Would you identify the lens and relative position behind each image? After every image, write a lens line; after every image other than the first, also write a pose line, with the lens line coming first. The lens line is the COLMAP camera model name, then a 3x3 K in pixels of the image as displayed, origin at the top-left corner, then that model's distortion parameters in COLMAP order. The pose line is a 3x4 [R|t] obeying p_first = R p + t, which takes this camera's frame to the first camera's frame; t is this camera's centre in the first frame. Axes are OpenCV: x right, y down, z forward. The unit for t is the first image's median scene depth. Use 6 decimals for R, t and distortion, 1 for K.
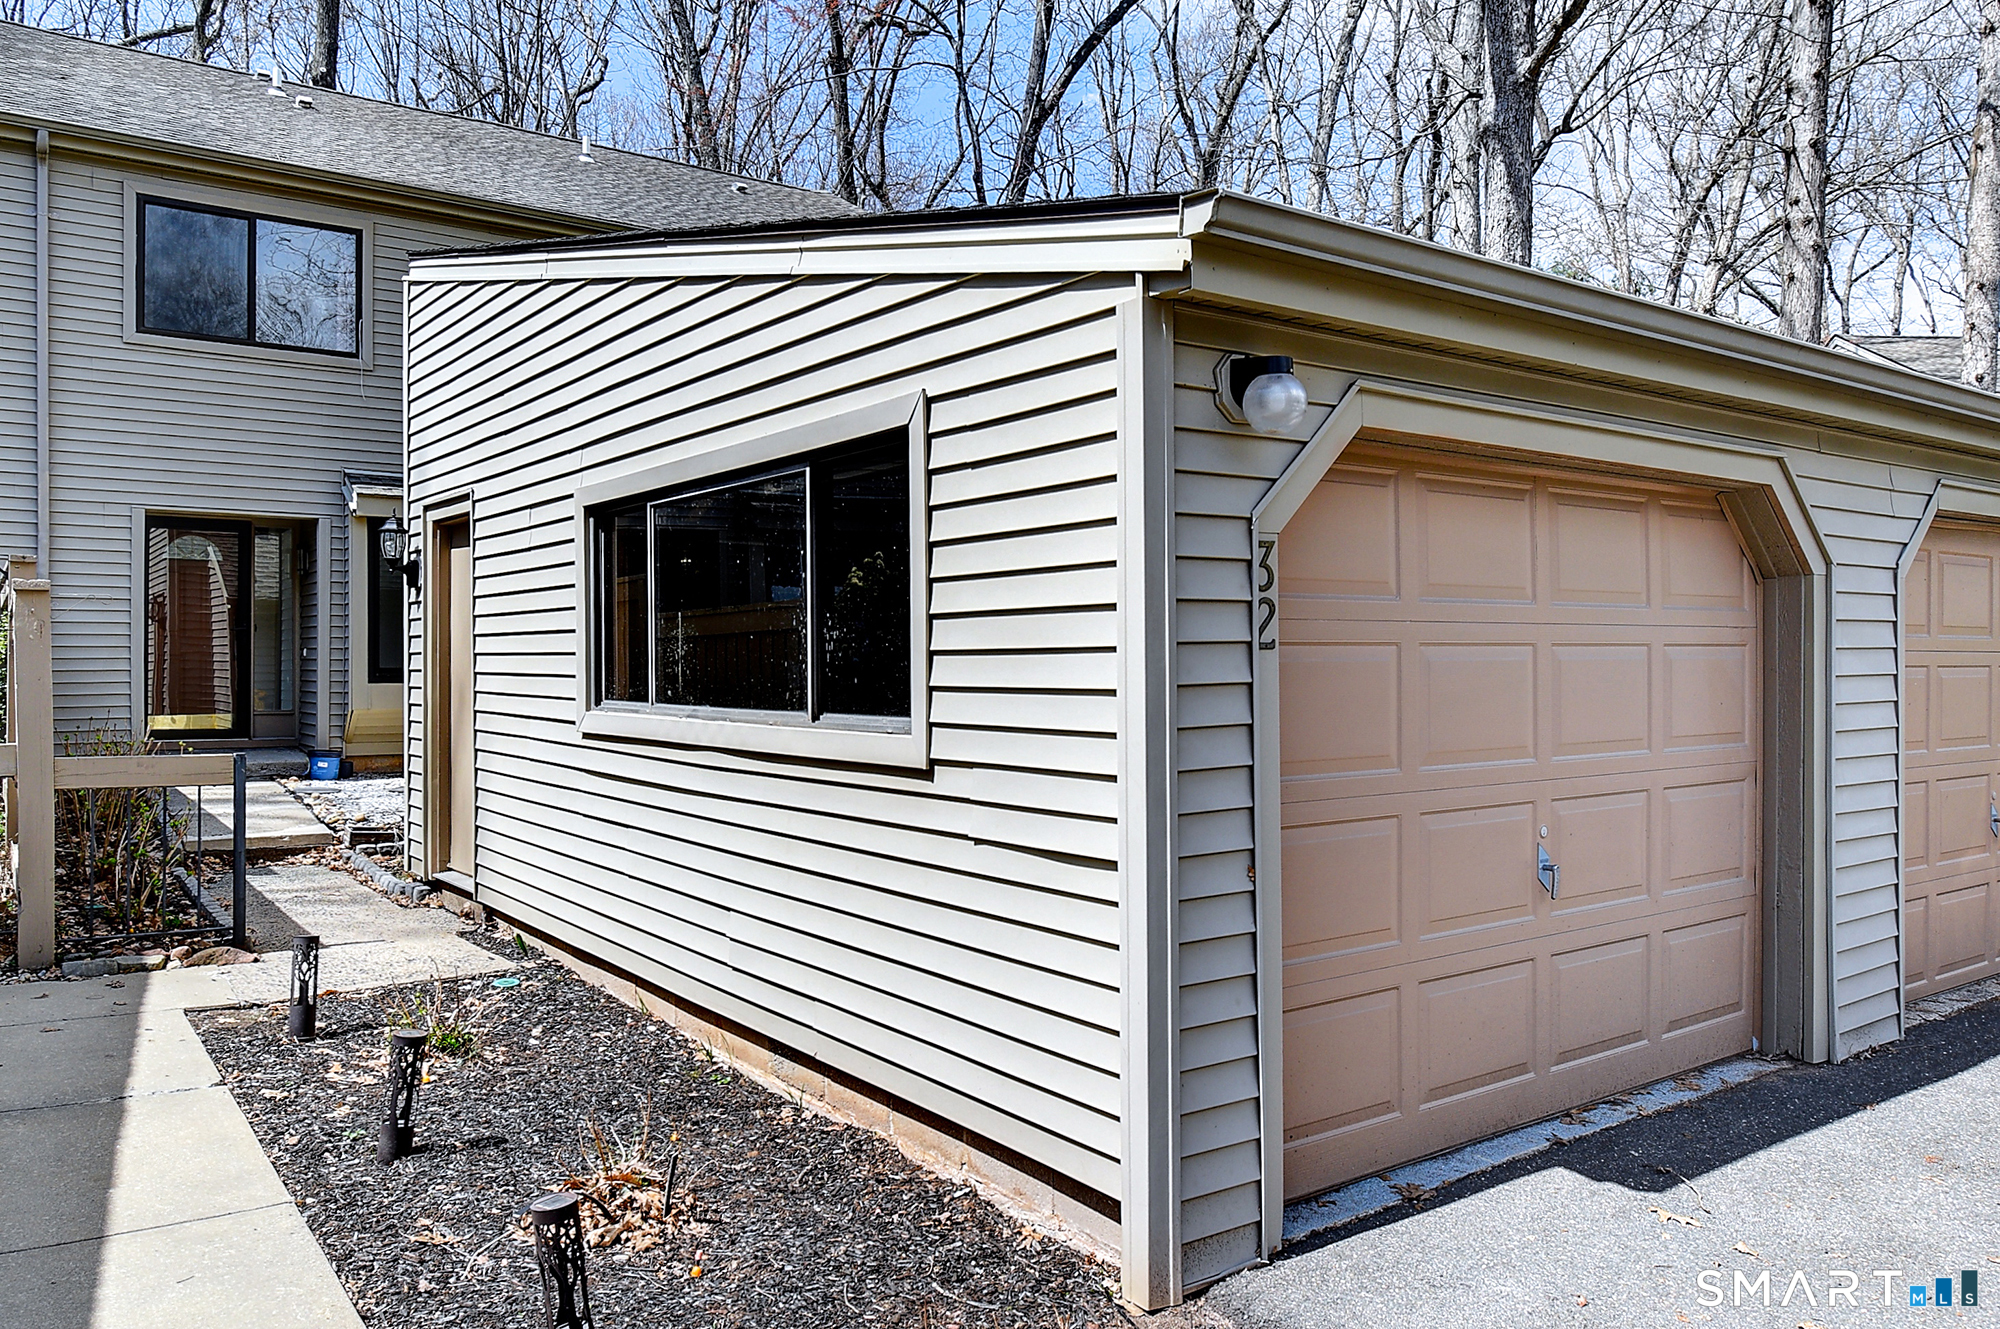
lens RADIAL K [[1474.3, 0, 1000.0], [0, 1474.3, 664.5], [0, 0, 1]] dist [-0.006521, -0.003156]
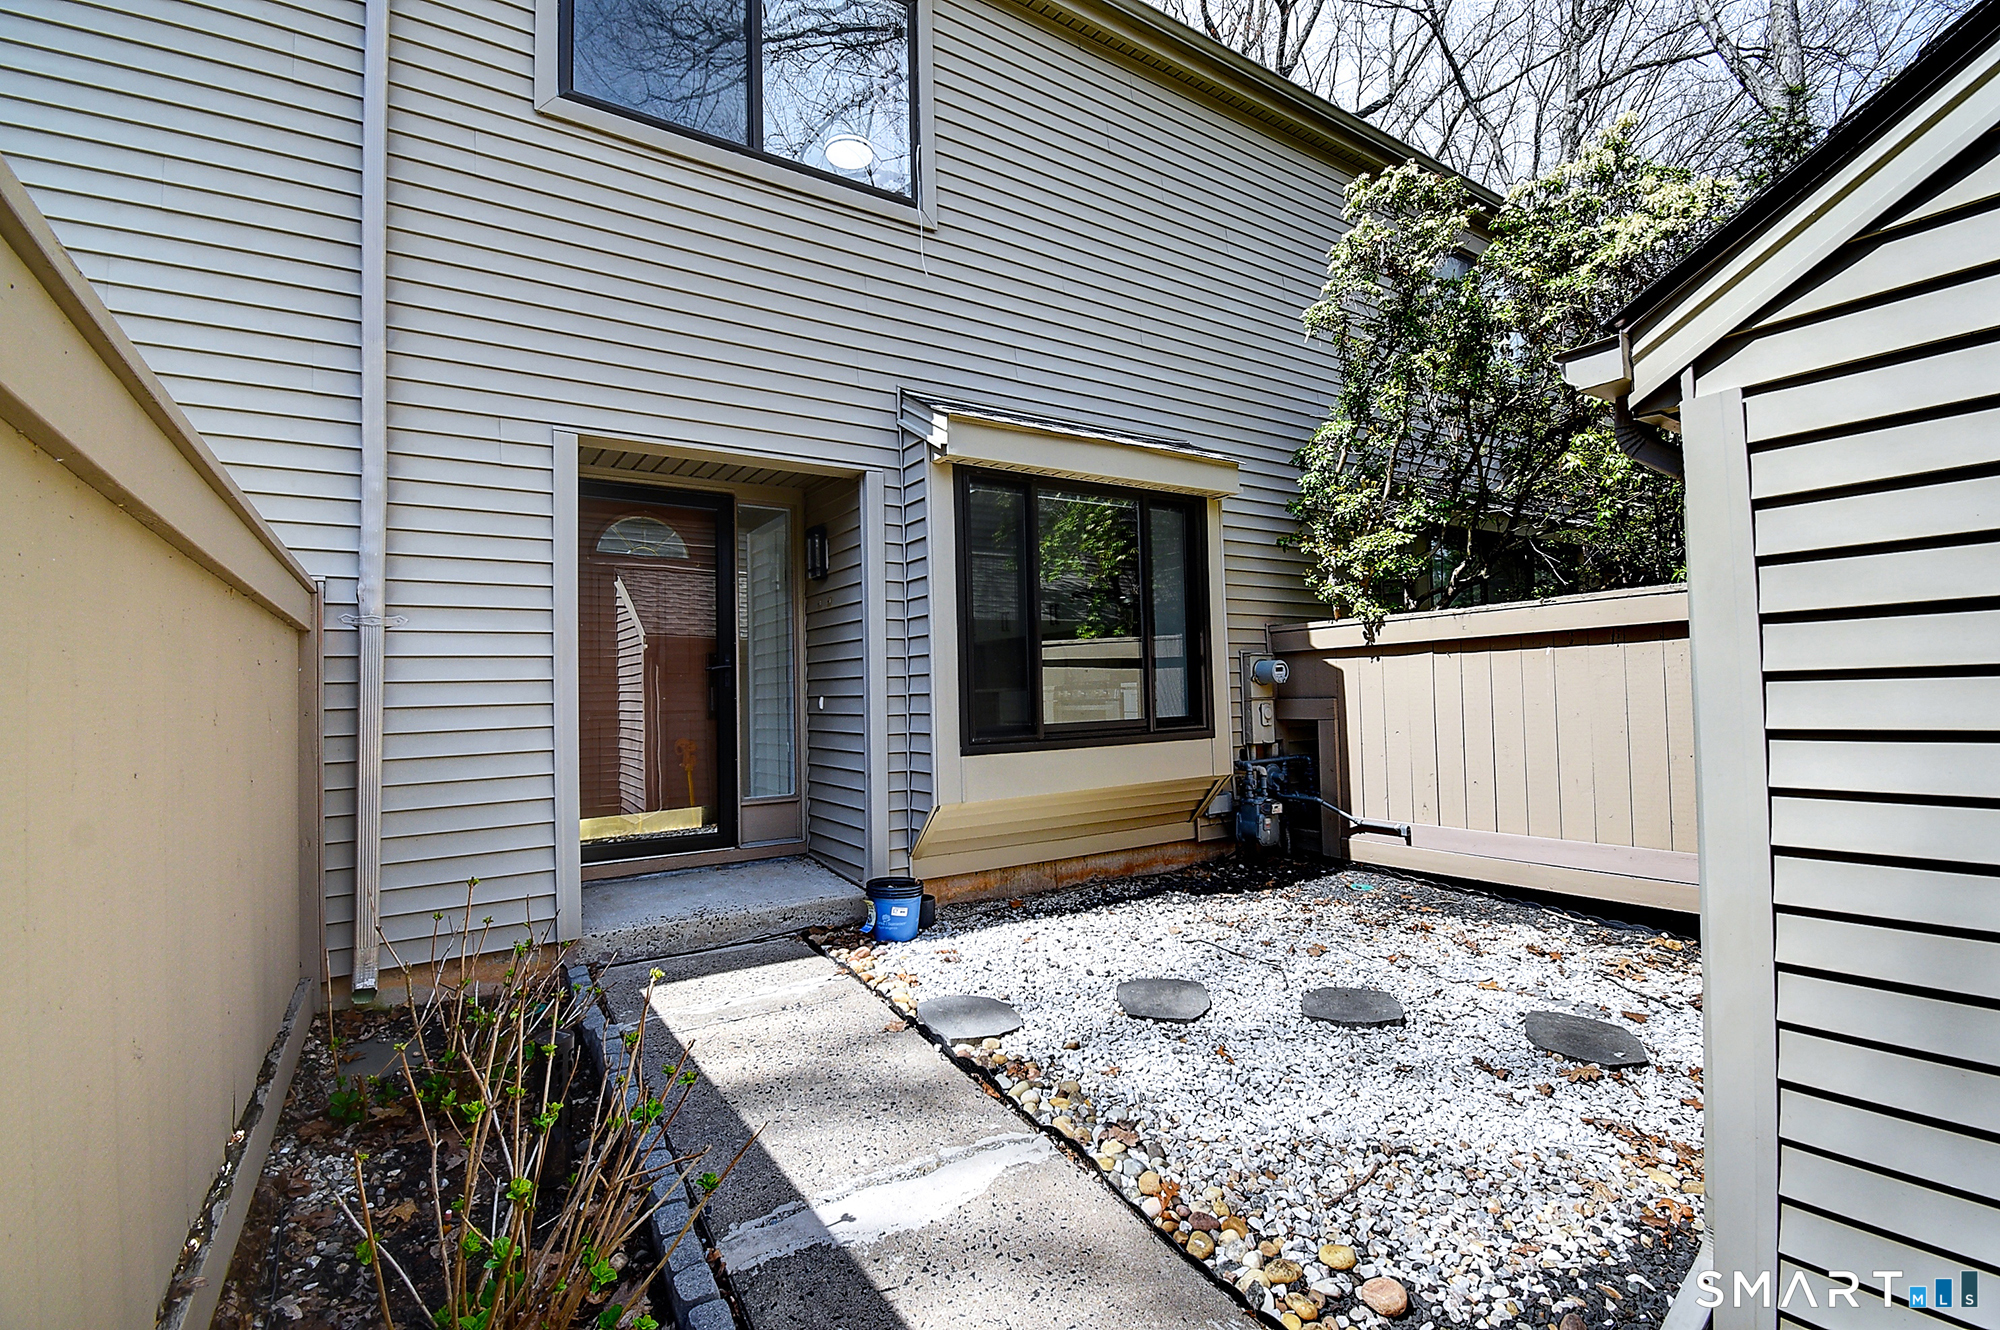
lens RADIAL K [[924.5, 0, 1000.0], [0, 924.5, 665.0], [0, 0, 1]] dist [-0.000034, 0.000122]
pose [[0.998998, -0.025276, -0.036943, -0.408736], [0.024011, 0.999123, -0.034291, -0.010079], [0.037778, 0.033370, 0.998729, 0.660547]]
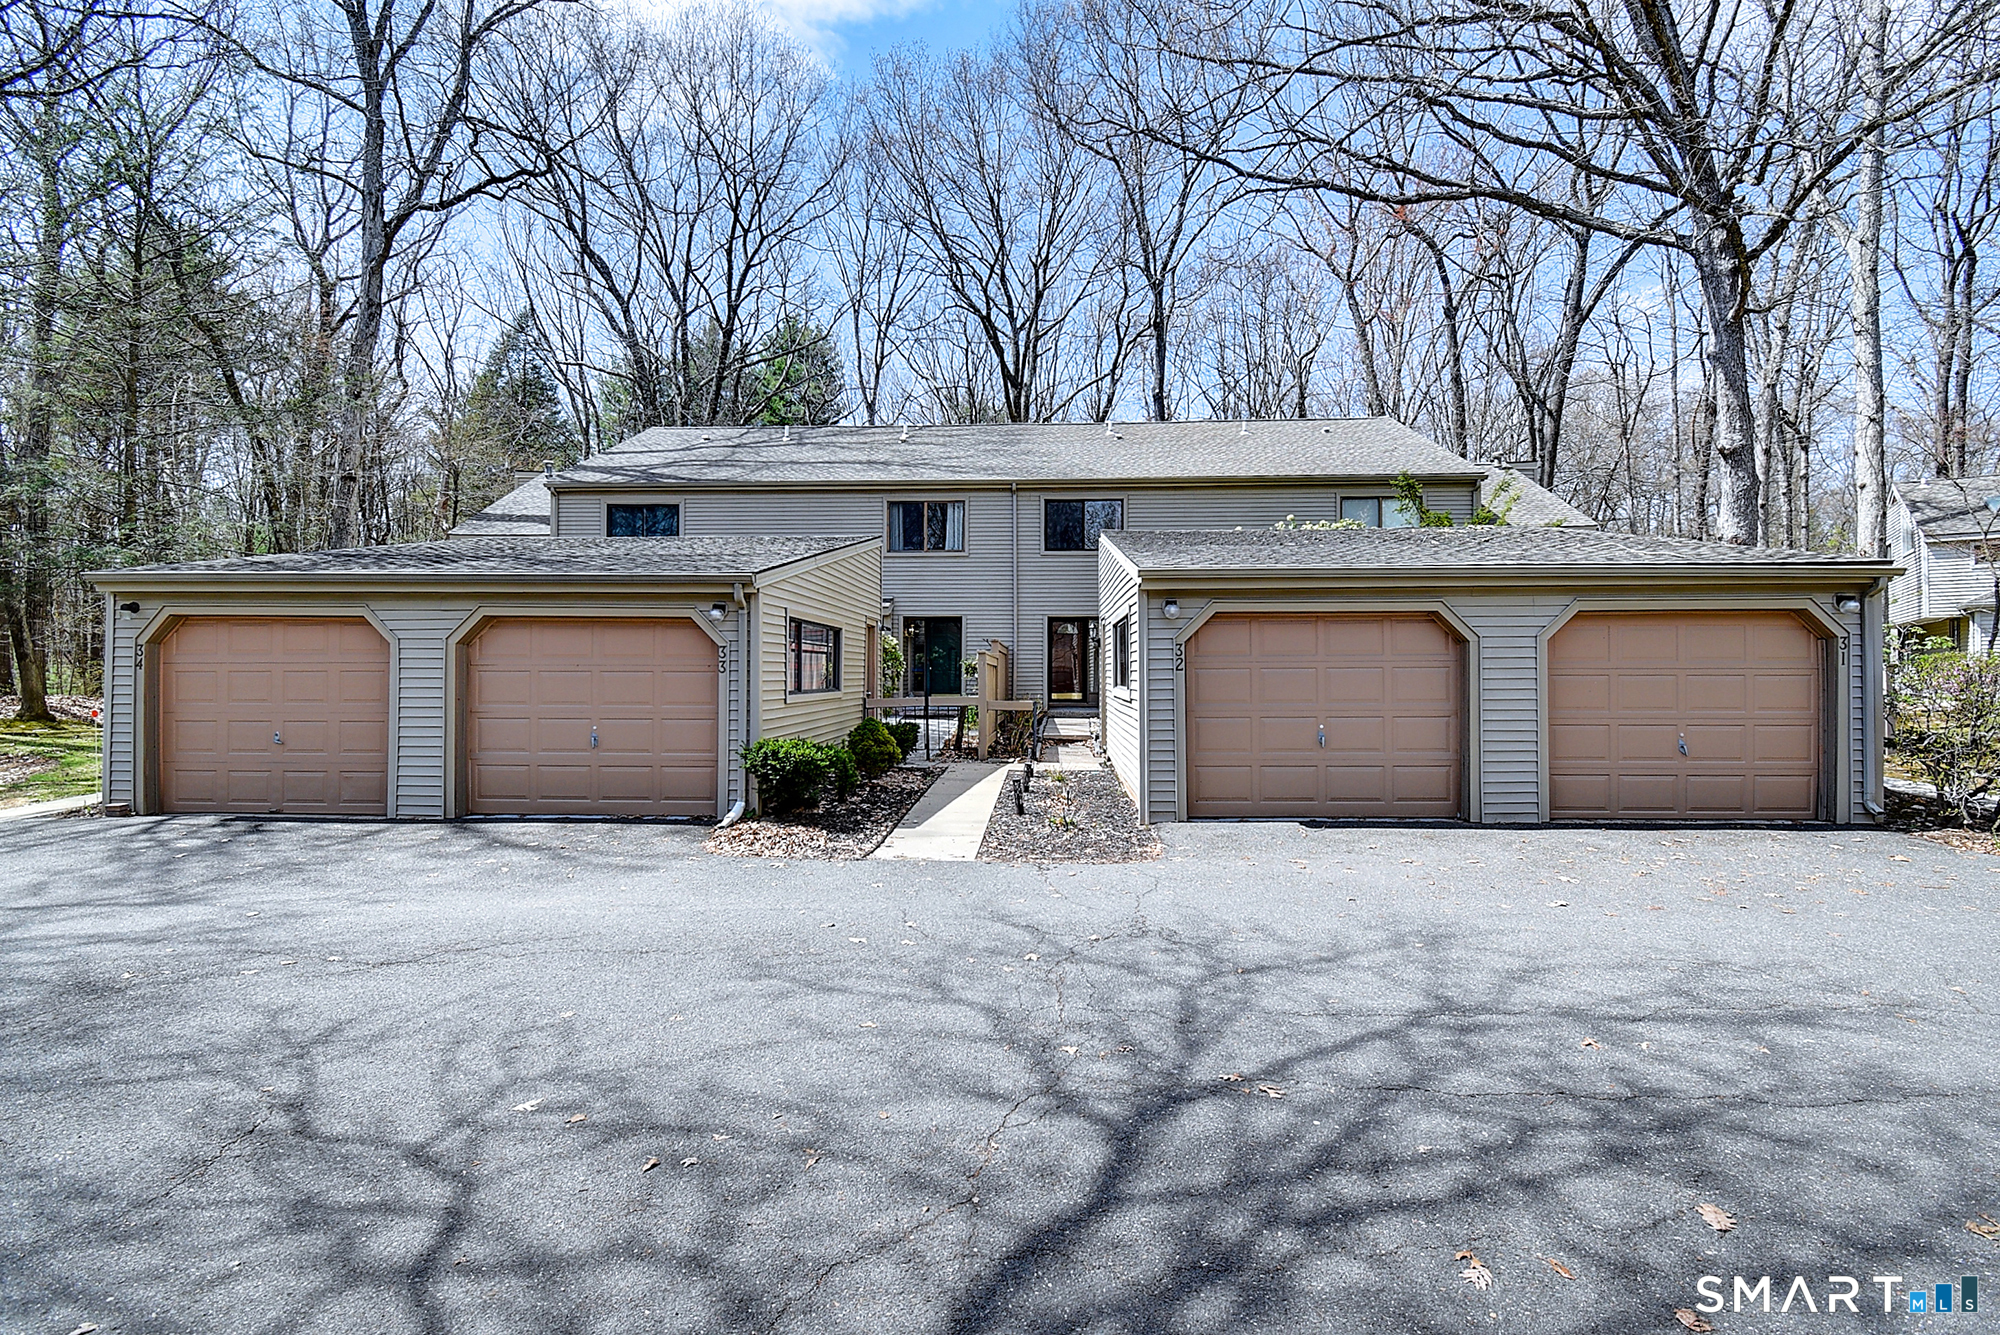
lens RADIAL K [[924.5, 0, 1000.0], [0, 924.5, 667.5], [0, 0, 1]] dist [-0.000034, 0.000122]
pose [[0.781255, -0.004971, -0.624193, 0.383214], [0.000762, 0.999975, -0.007010, -0.000239], [0.624212, 0.005001, 0.781239, -0.354566]]
